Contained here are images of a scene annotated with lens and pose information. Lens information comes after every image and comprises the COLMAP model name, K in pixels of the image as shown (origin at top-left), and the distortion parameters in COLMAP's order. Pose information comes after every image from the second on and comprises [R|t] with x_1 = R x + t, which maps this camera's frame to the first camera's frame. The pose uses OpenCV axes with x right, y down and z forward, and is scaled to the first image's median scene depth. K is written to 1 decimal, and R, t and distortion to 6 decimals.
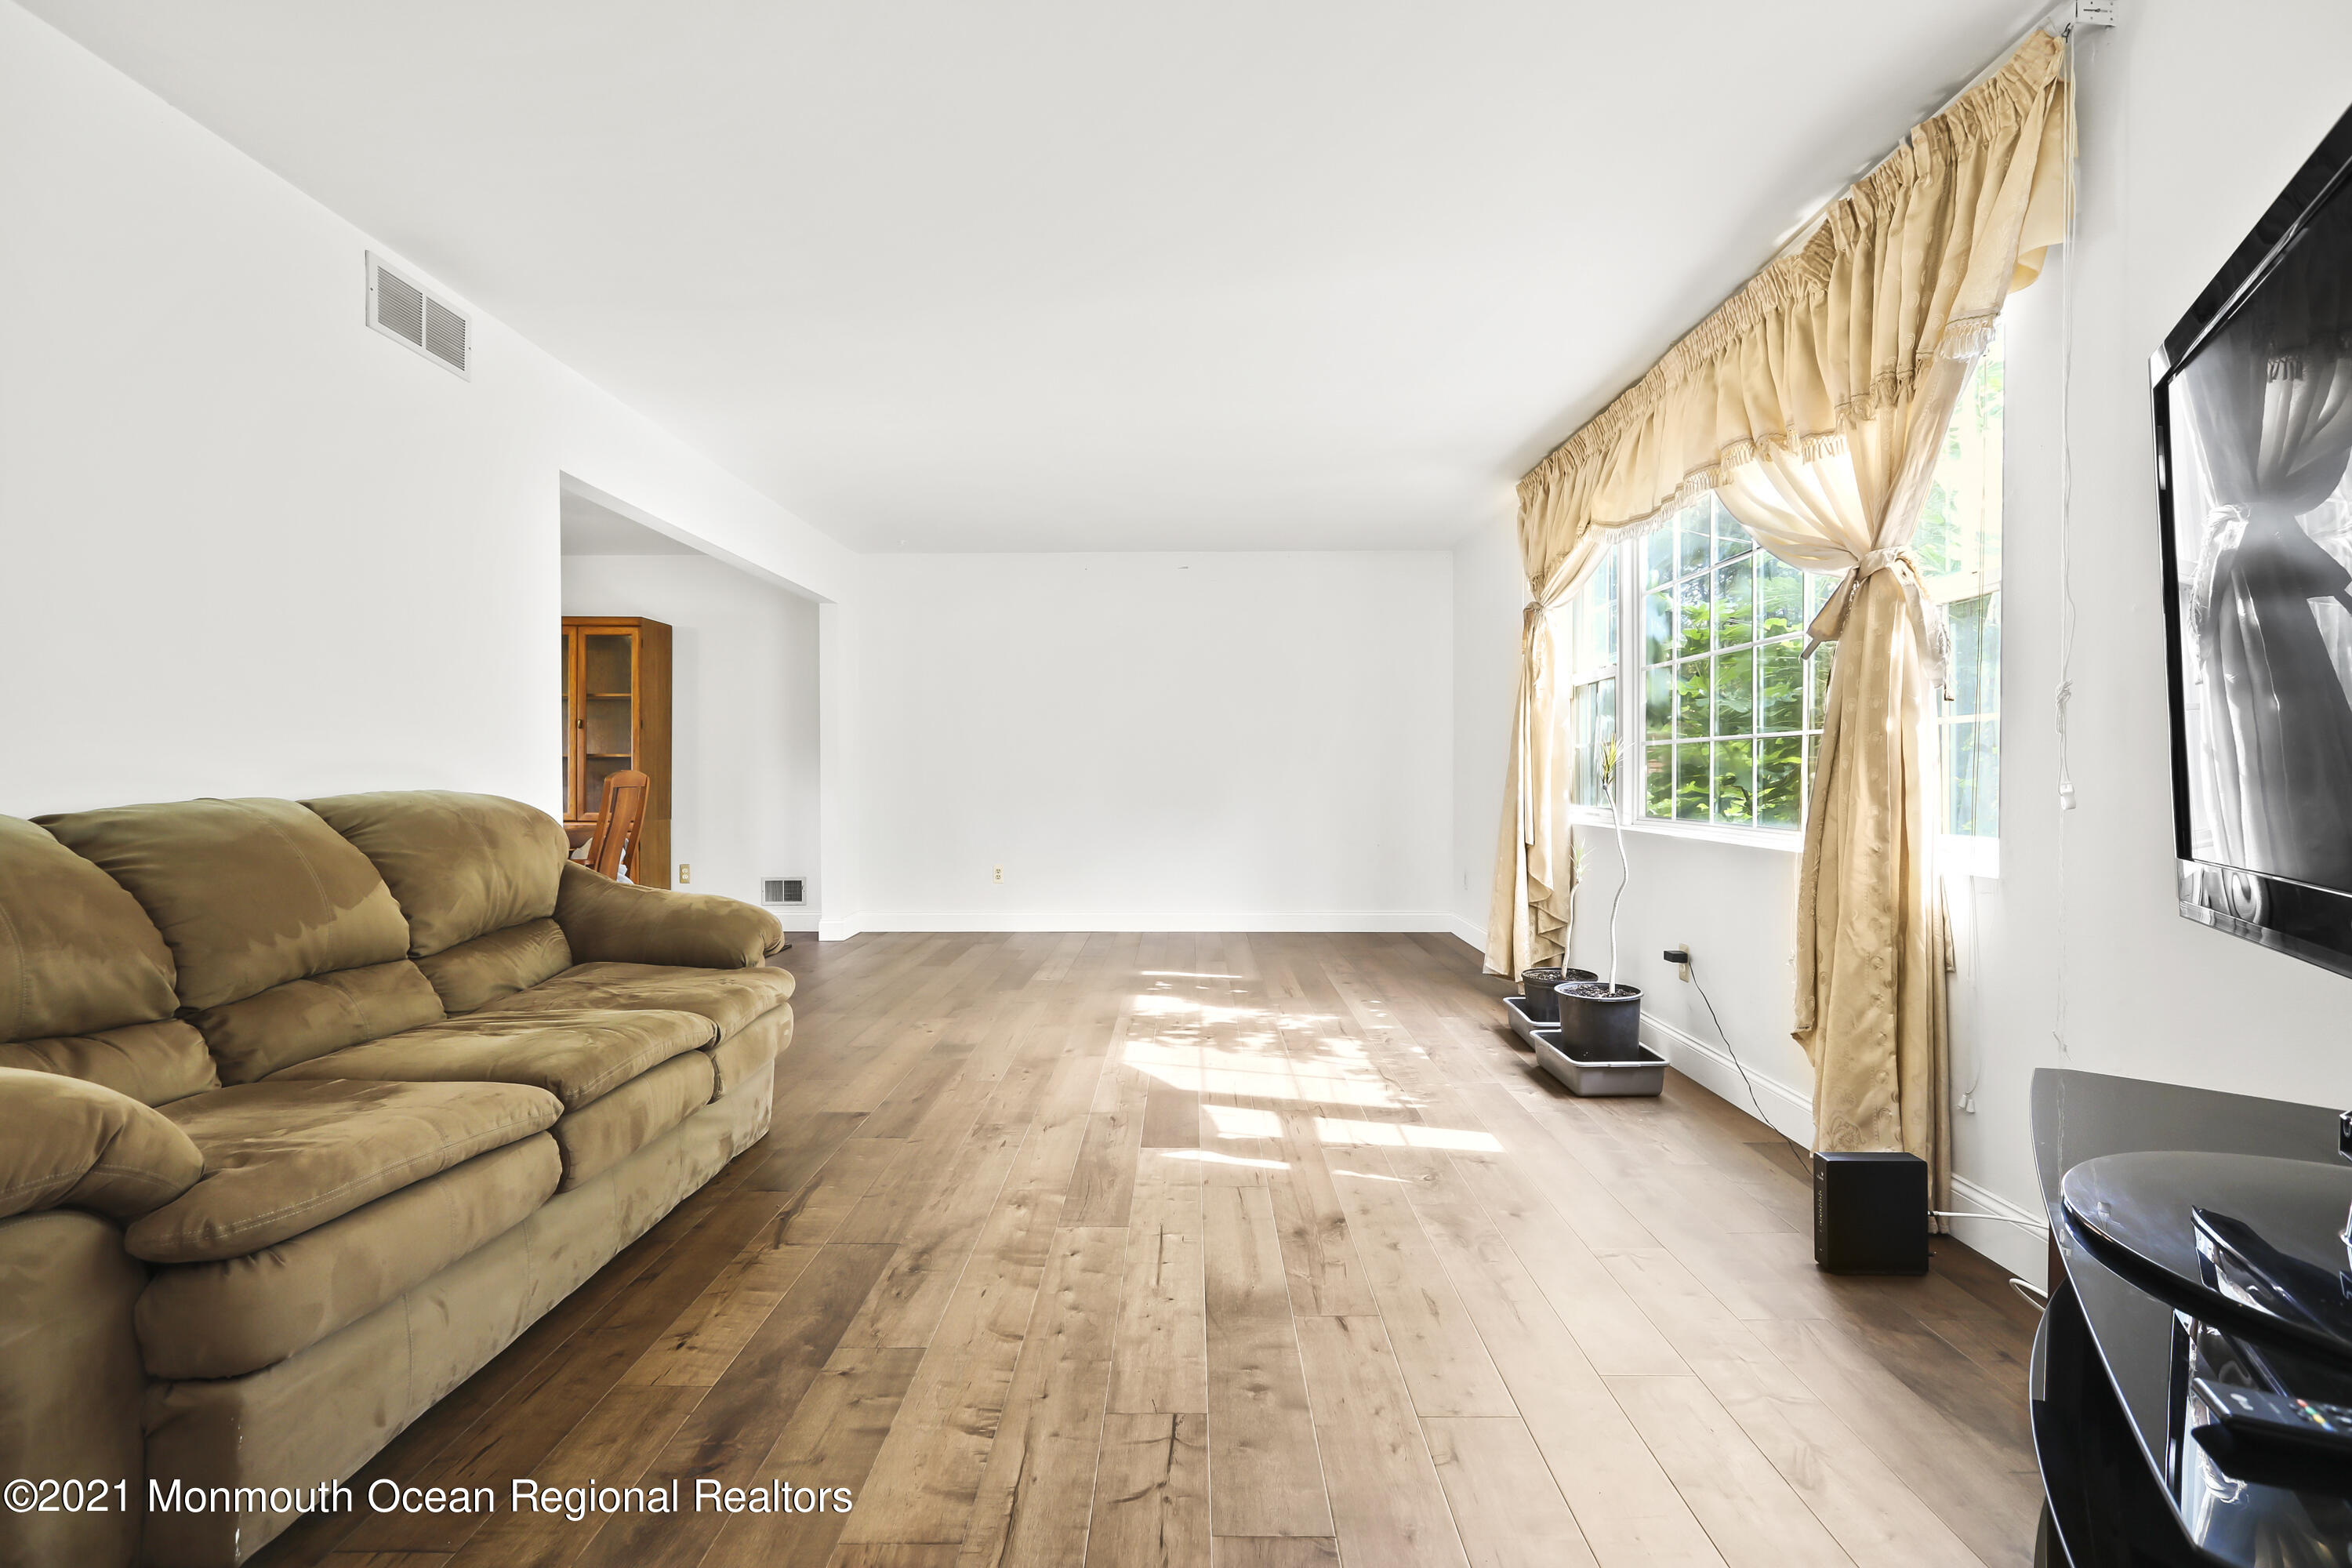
lens RADIAL K [[1072.6, 0, 1178.5], [0, 1072.6, 775.7], [0, 0, 1]] dist [-0.001713, 0.001172]
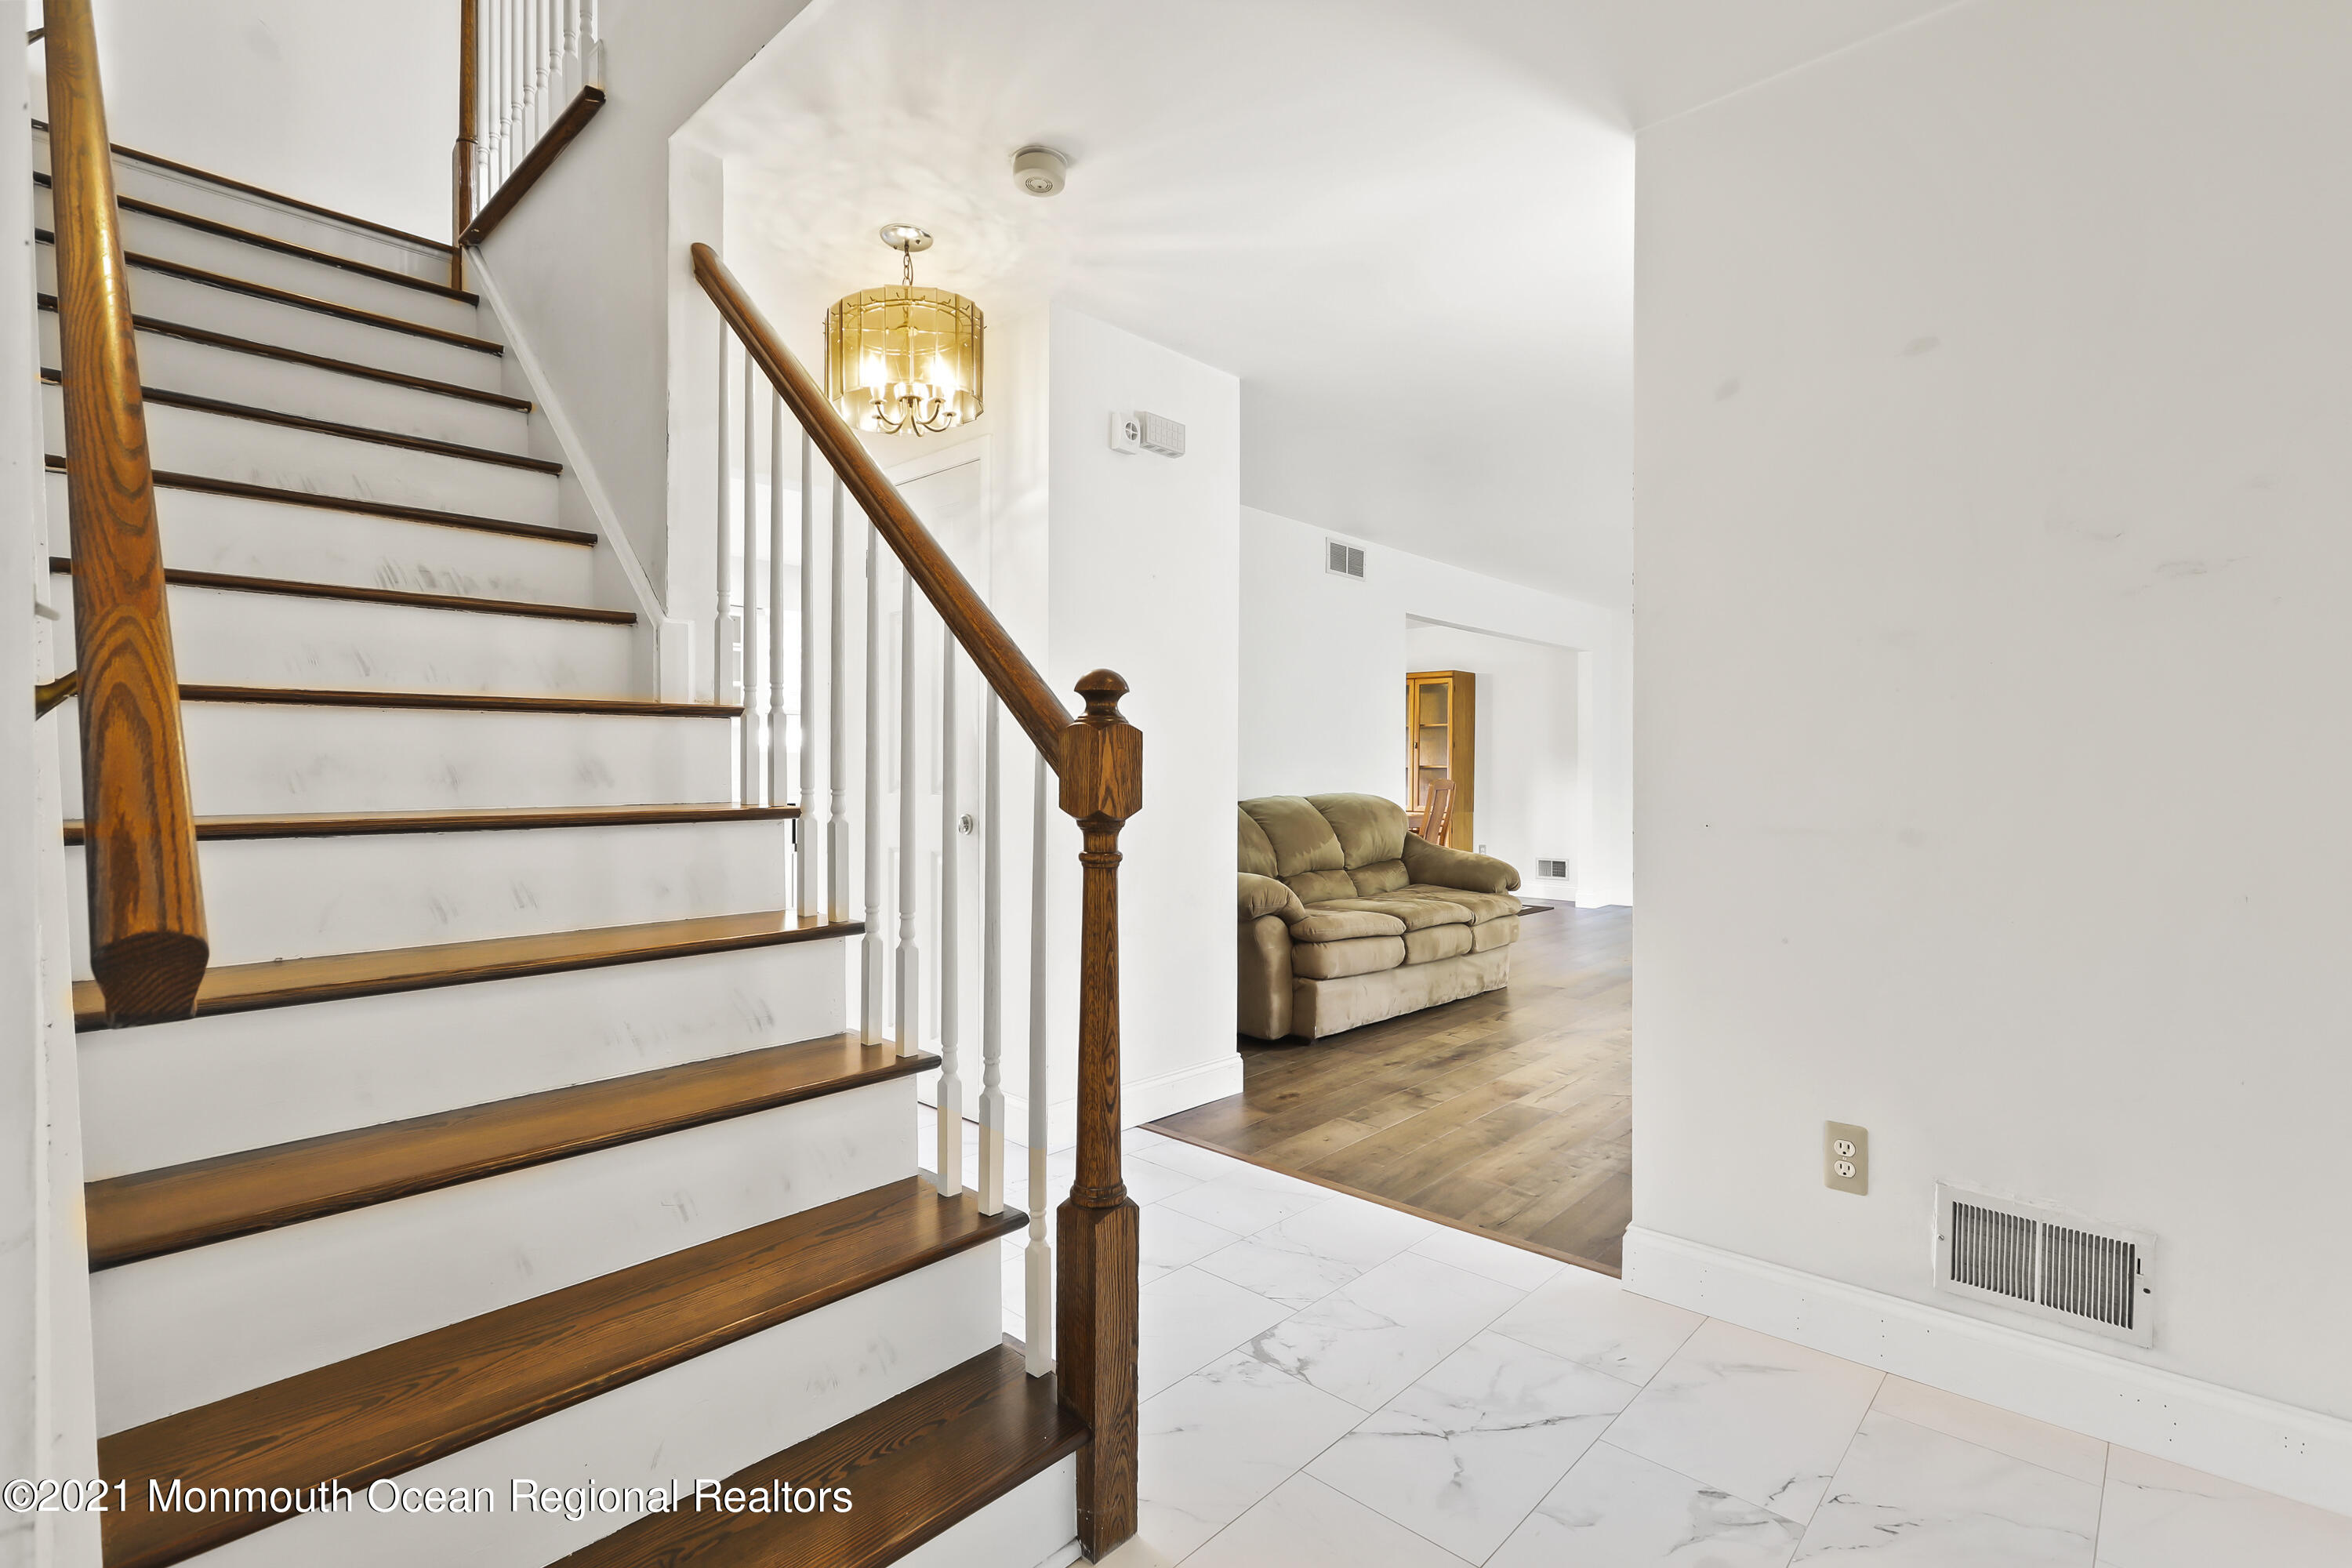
lens RADIAL K [[1072.6, 0, 1172.7], [0, 1072.6, 784.3], [0, 0, 1]] dist [-0.001713, 0.001172]
pose [[0.743408, 0.014036, -0.668691, 0.483234], [-0.007142, 0.999889, 0.013048, -0.031099], [0.668800, -0.004924, 0.743426, -0.857052]]
